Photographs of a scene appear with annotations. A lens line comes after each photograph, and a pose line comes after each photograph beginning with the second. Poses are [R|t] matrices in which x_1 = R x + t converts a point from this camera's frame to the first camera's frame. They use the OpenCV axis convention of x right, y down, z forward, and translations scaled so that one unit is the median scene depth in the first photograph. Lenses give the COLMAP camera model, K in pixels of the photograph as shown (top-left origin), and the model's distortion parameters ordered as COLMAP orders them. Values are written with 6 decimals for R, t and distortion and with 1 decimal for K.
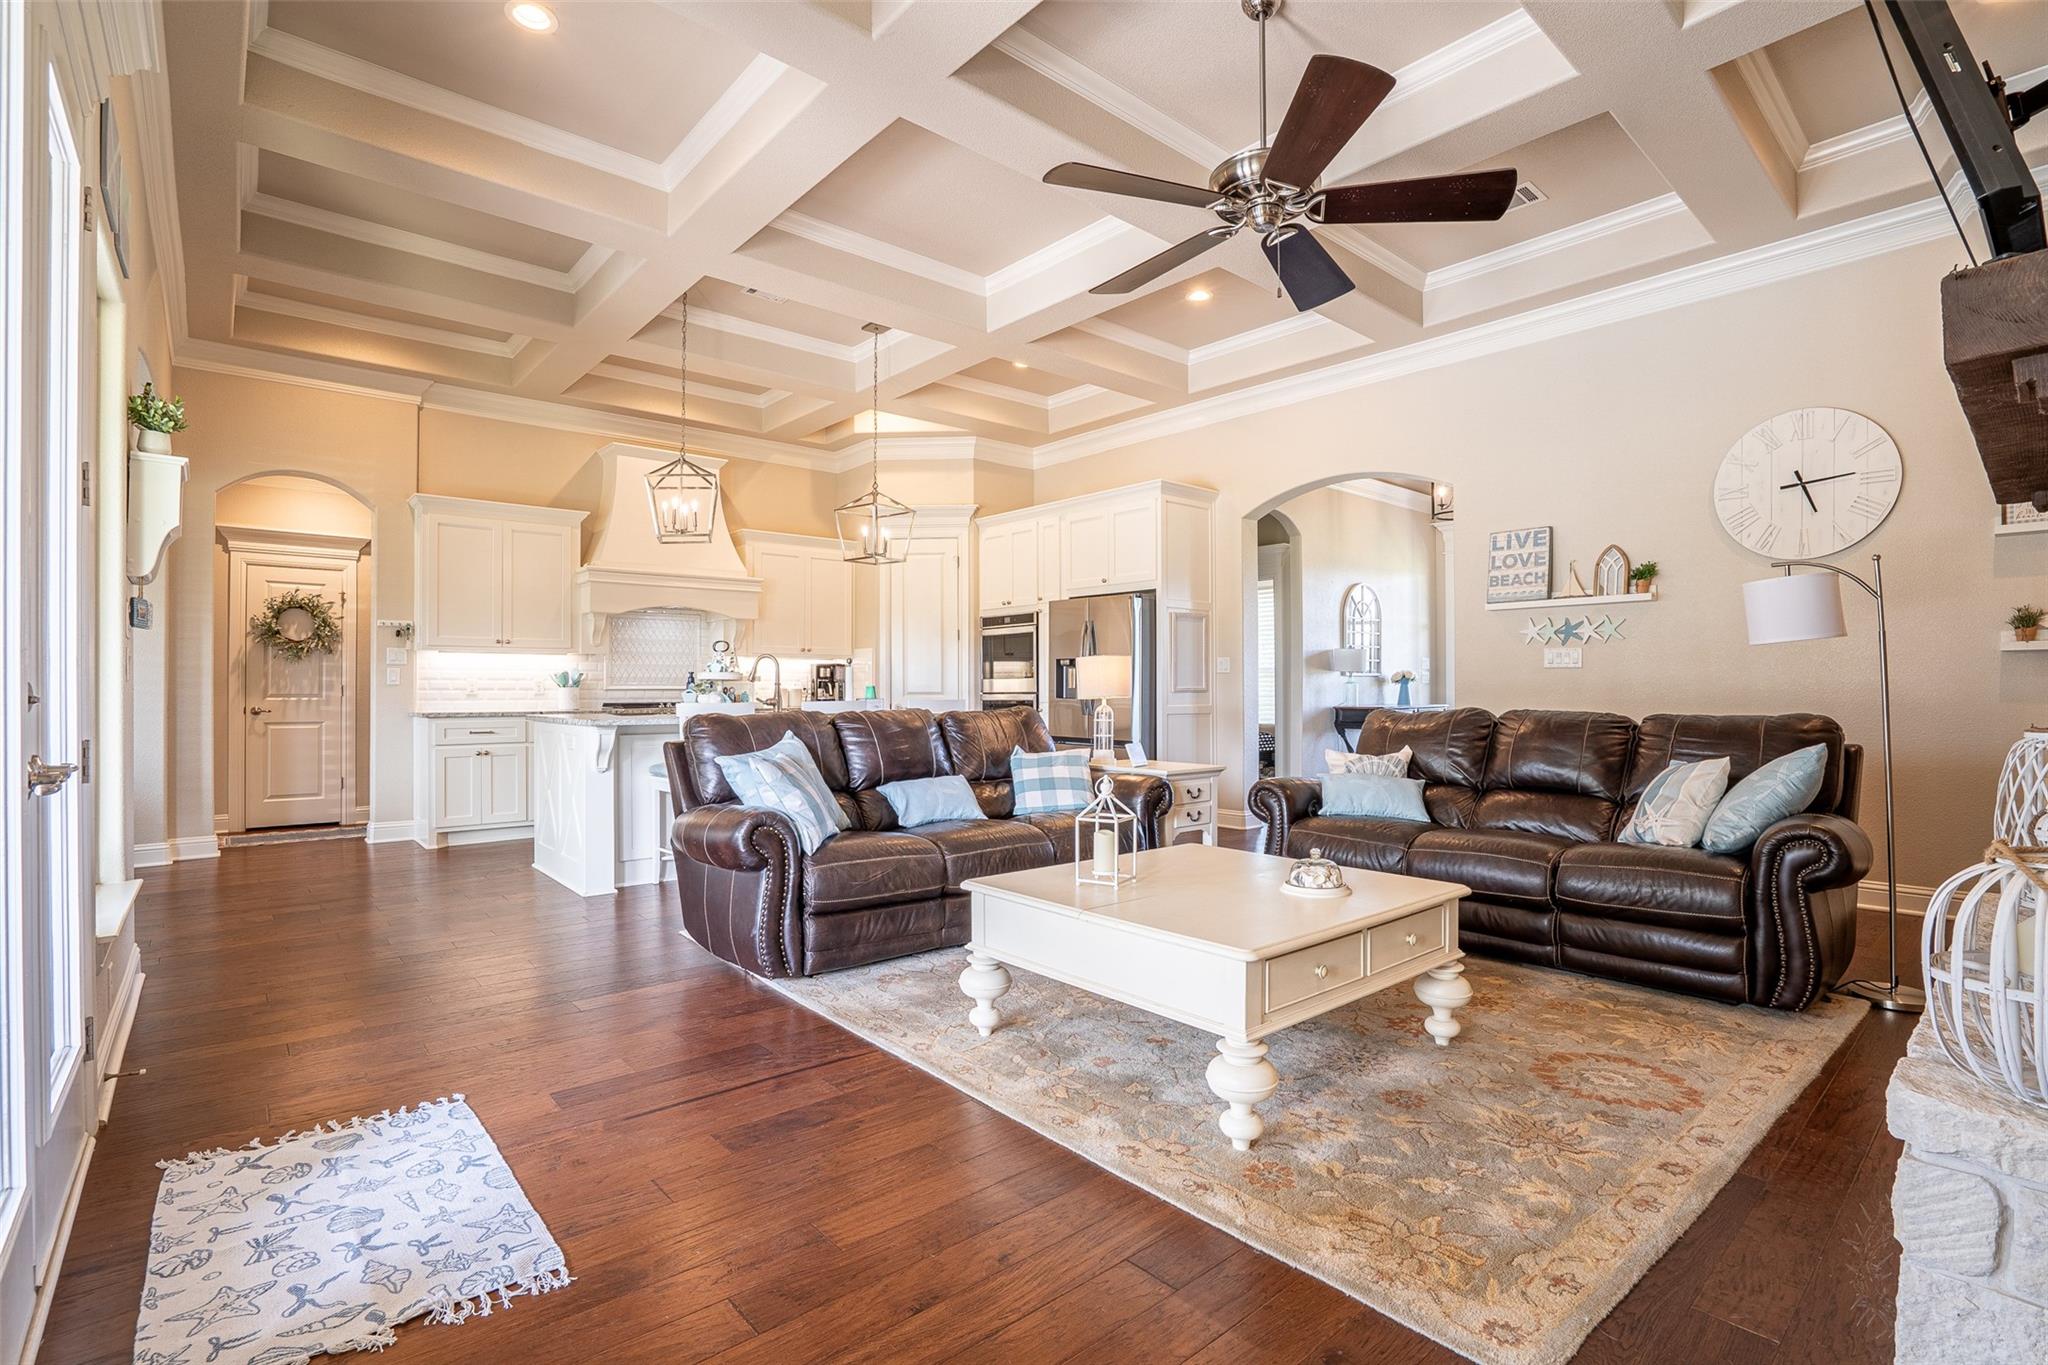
lens RADIAL K [[943.4, 0, 1024.0], [0, 943.4, 682.5], [0, 0, 1]] dist [-0.034985, 0.000376]
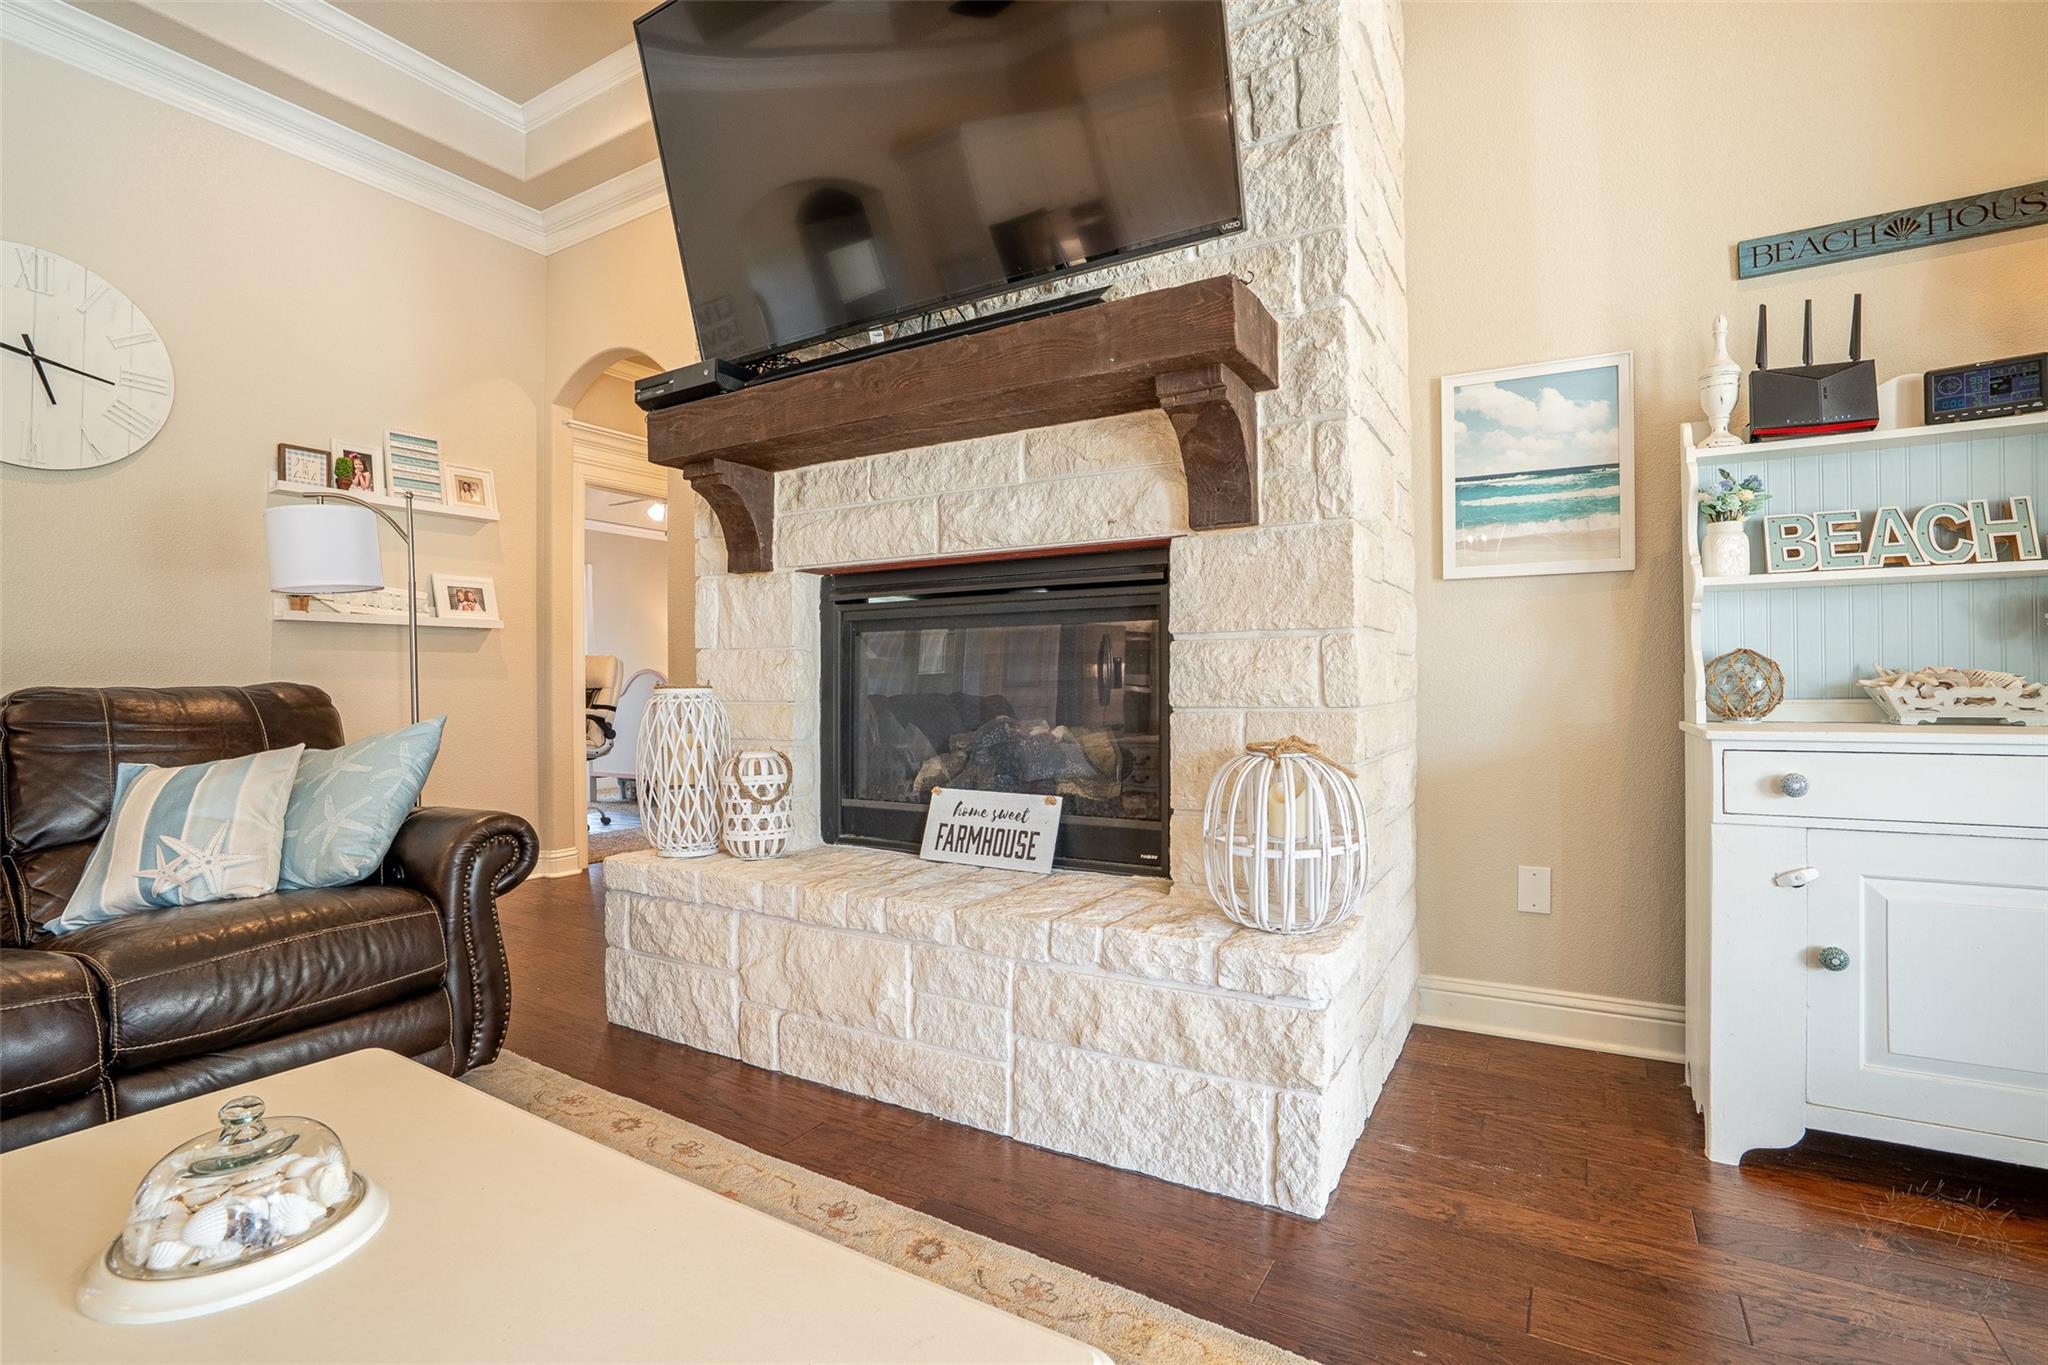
lens RADIAL K [[943.4, 0, 1024.0], [0, 943.4, 682.5], [0, 0, 1]] dist [-0.034985, 0.000376]
pose [[-0.317811, 0.006113, 0.948134, -0.027821], [-0.000696, 0.999977, -0.006681, 0.040859], [-0.948154, -0.002784, -0.317800, 0.710552]]
